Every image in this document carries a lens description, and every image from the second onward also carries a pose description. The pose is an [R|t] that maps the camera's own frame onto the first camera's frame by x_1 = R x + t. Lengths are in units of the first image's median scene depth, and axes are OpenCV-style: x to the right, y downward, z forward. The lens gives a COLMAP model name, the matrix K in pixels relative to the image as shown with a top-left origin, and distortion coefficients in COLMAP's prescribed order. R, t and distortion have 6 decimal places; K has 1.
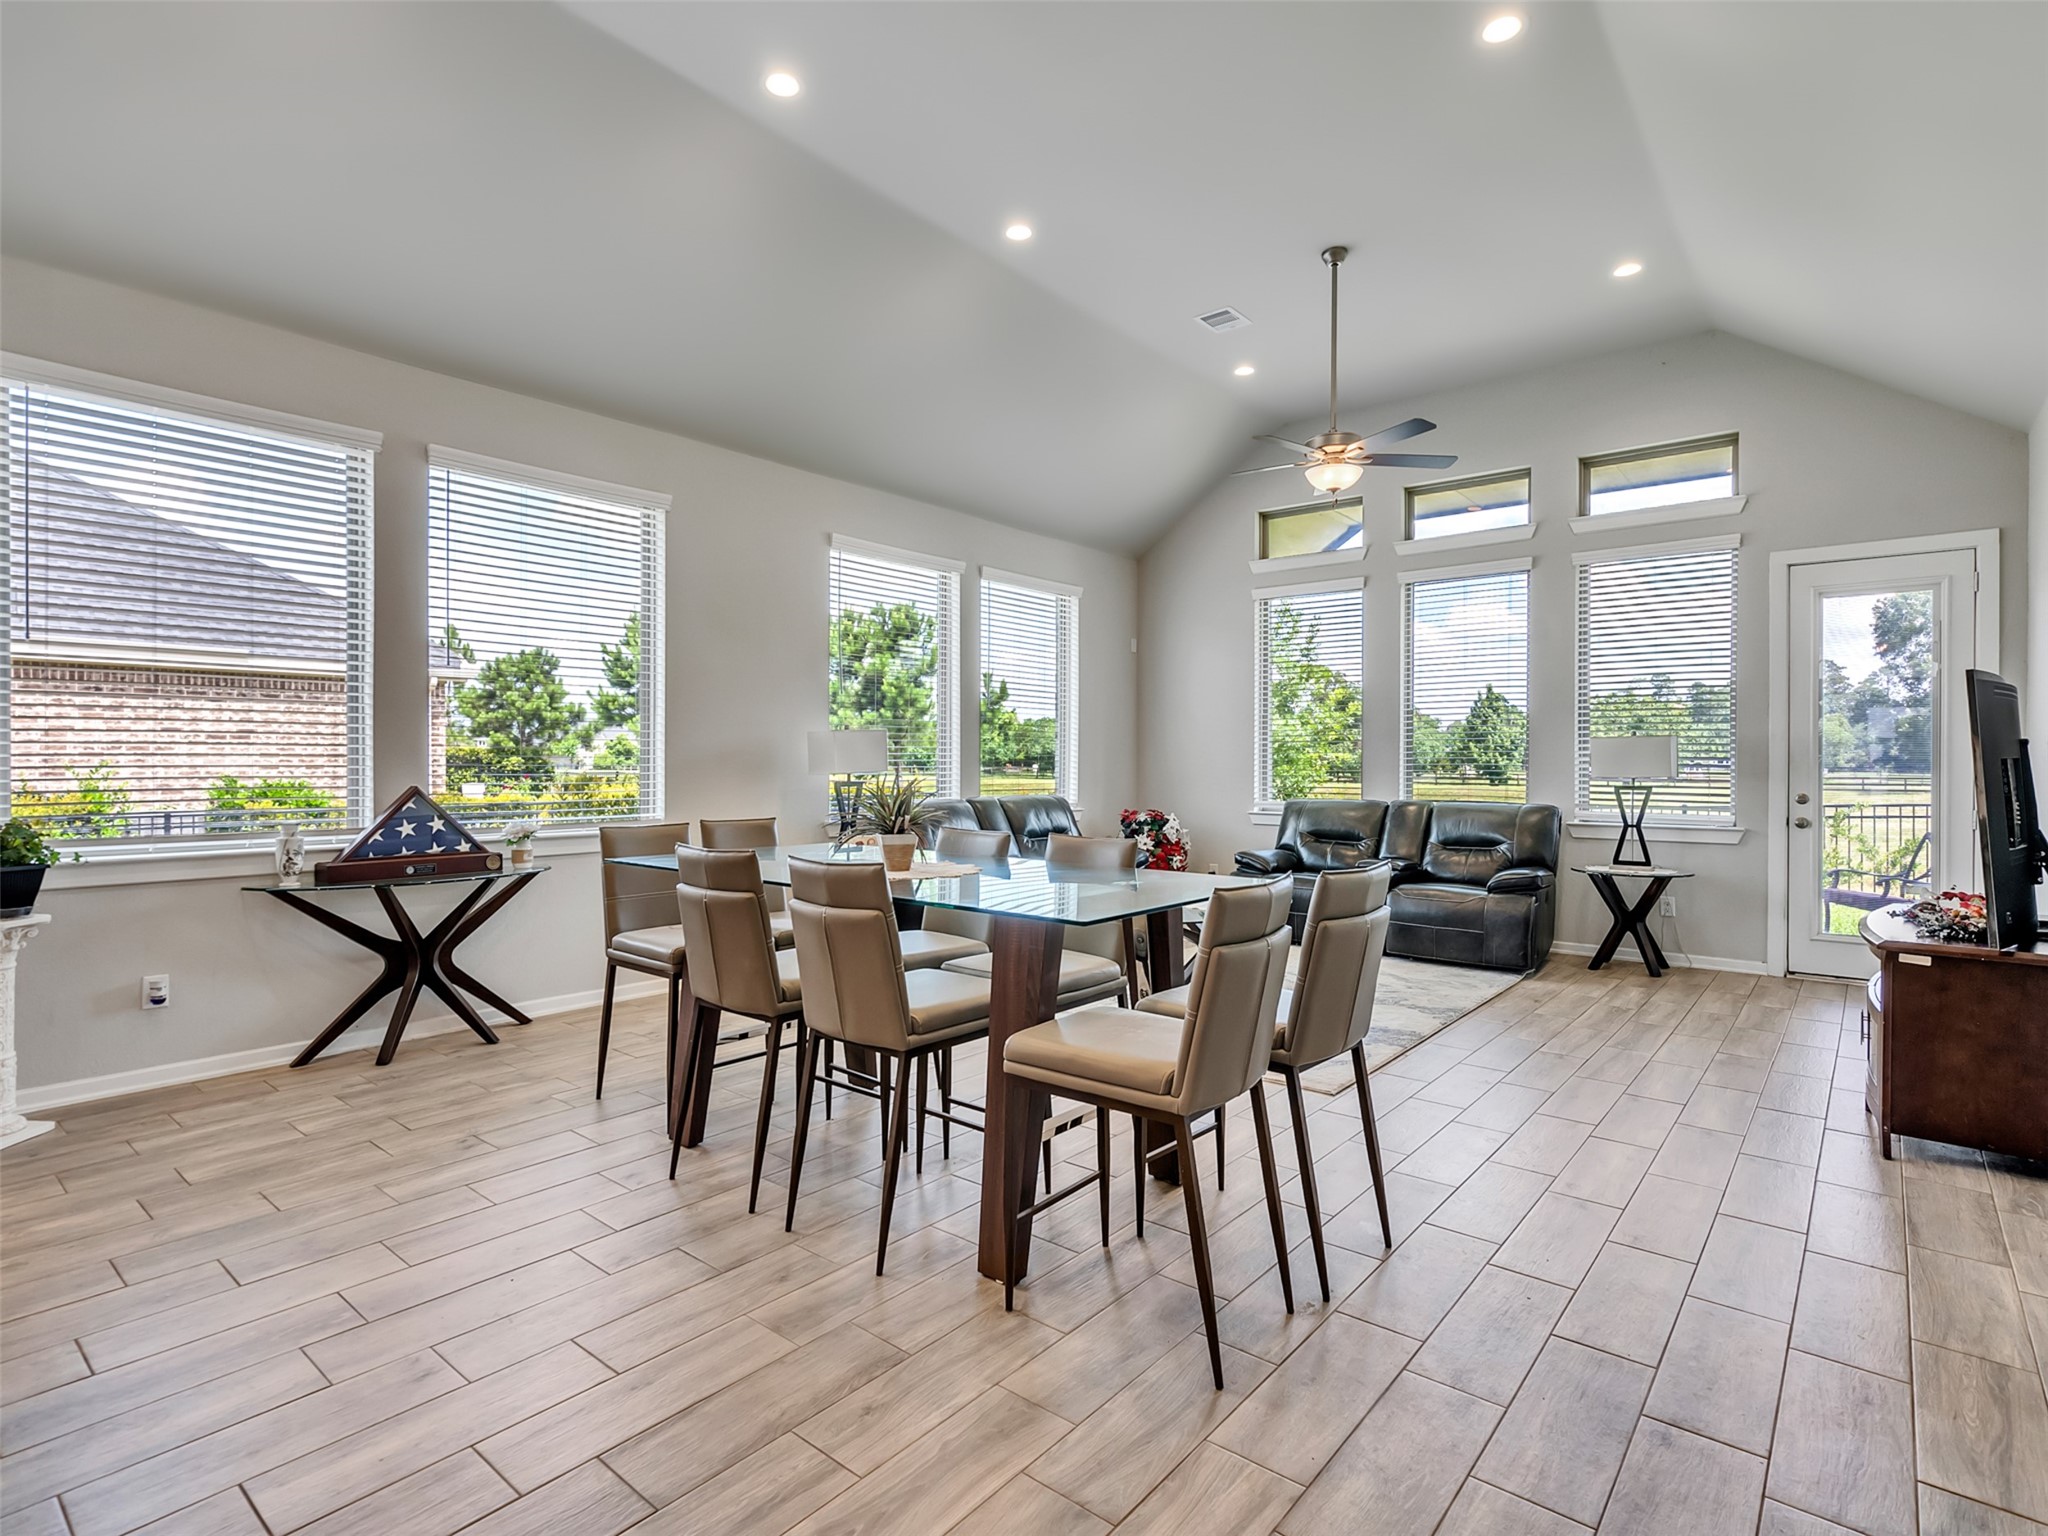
lens RADIAL K [[1046.9, 0, 1005.9], [0, 1046.9, 762.8], [0, 0, 1]] dist [-0.008794, 0.006808]
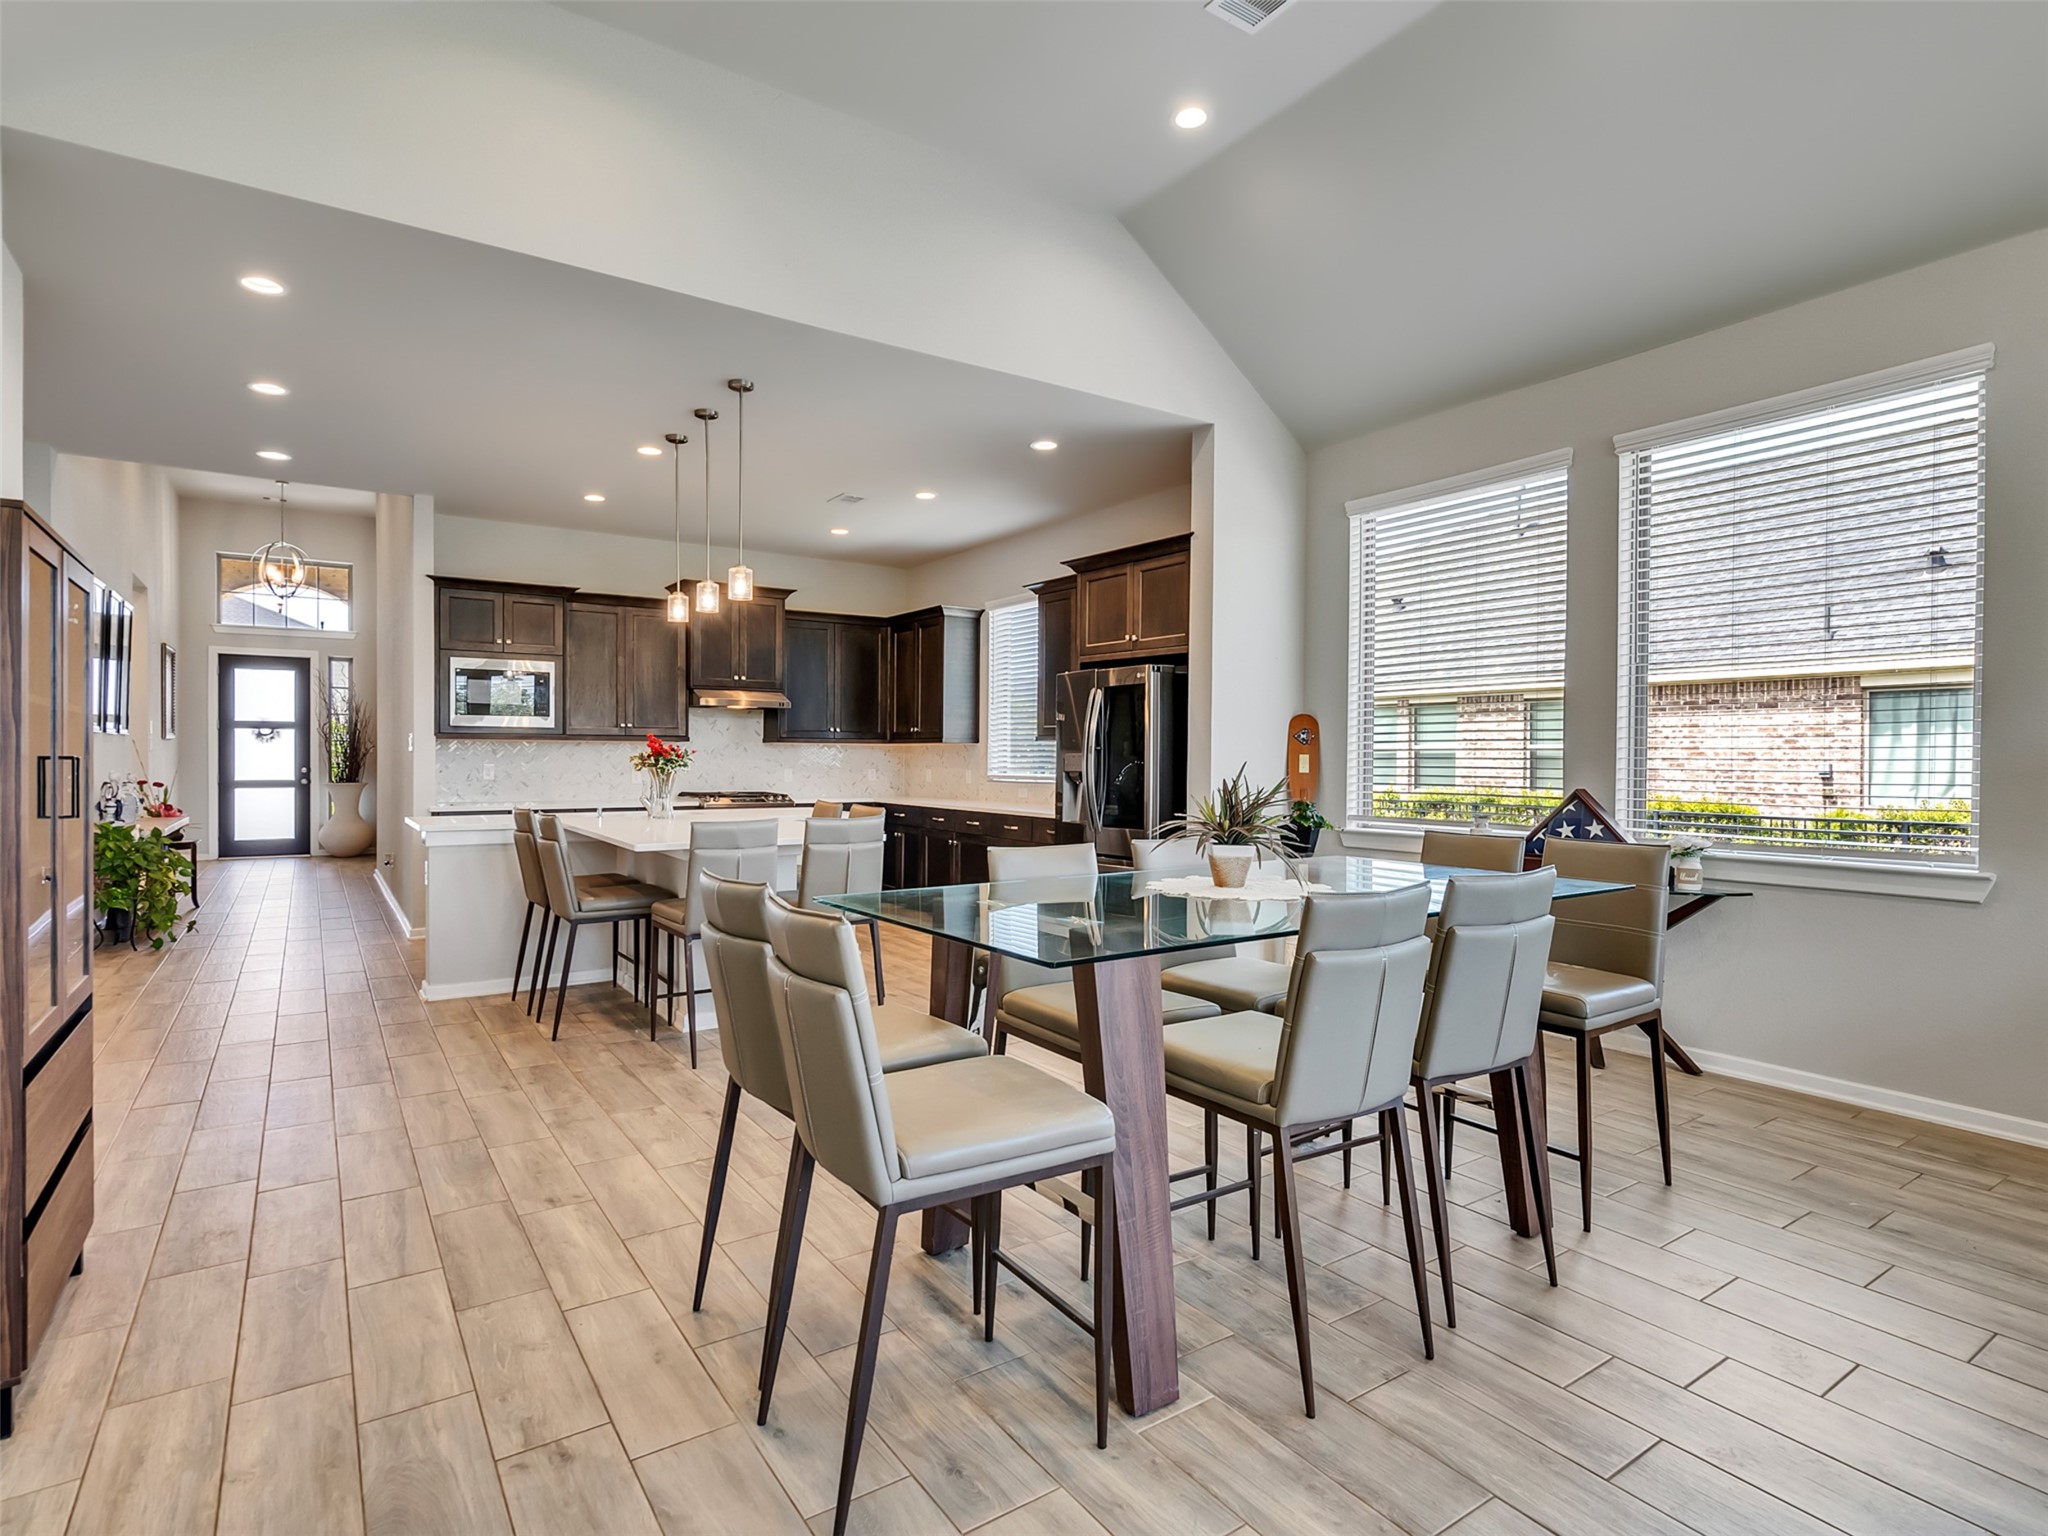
lens RADIAL K [[1046.9, 0, 1003.1], [0, 1046.9, 761.9], [0, 0, 1]] dist [-0.008794, 0.006808]
pose [[-0.276365, 0.001257, -0.961052, 0.373496], [-0.005593, 0.999980, 0.002917, -0.002422], [0.961037, 0.006181, -0.276352, 0.503157]]
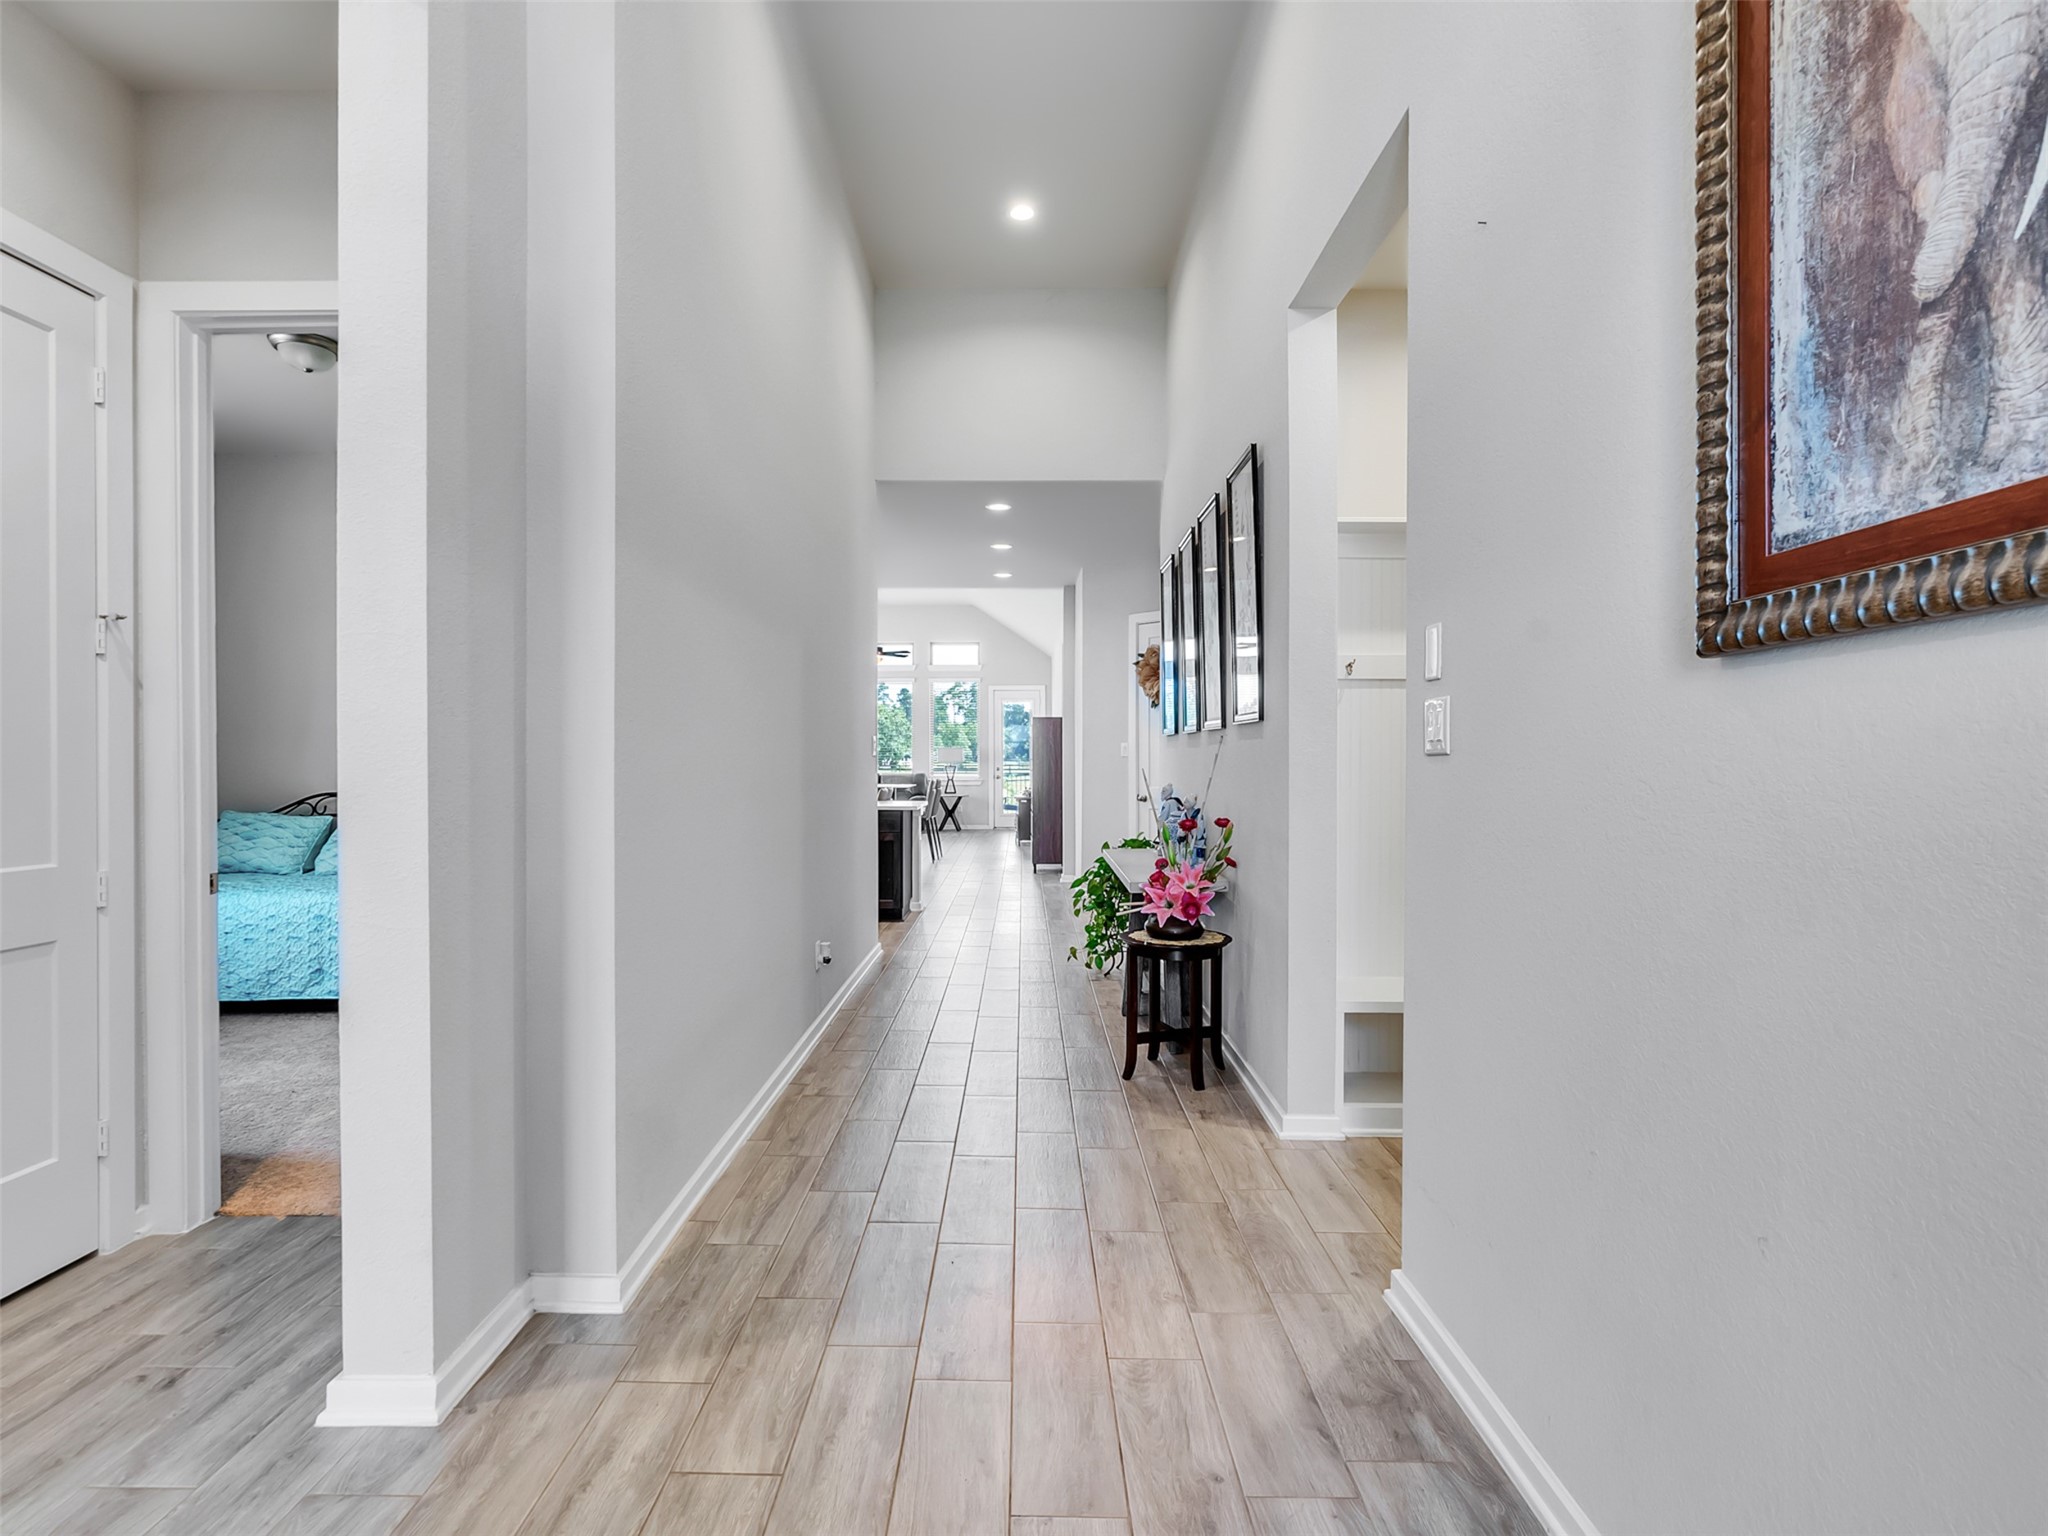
lens RADIAL K [[1046.9, 0, 1026.9], [0, 1046.9, 759.2], [0, 0, 1]] dist [-0.008794, 0.006808]
pose [[0.761510, -0.009609, 0.648082, -1.018950], [0.007380, 0.999954, 0.006155, -0.010626], [-0.648112, 0.000096, 0.761545, -1.220723]]
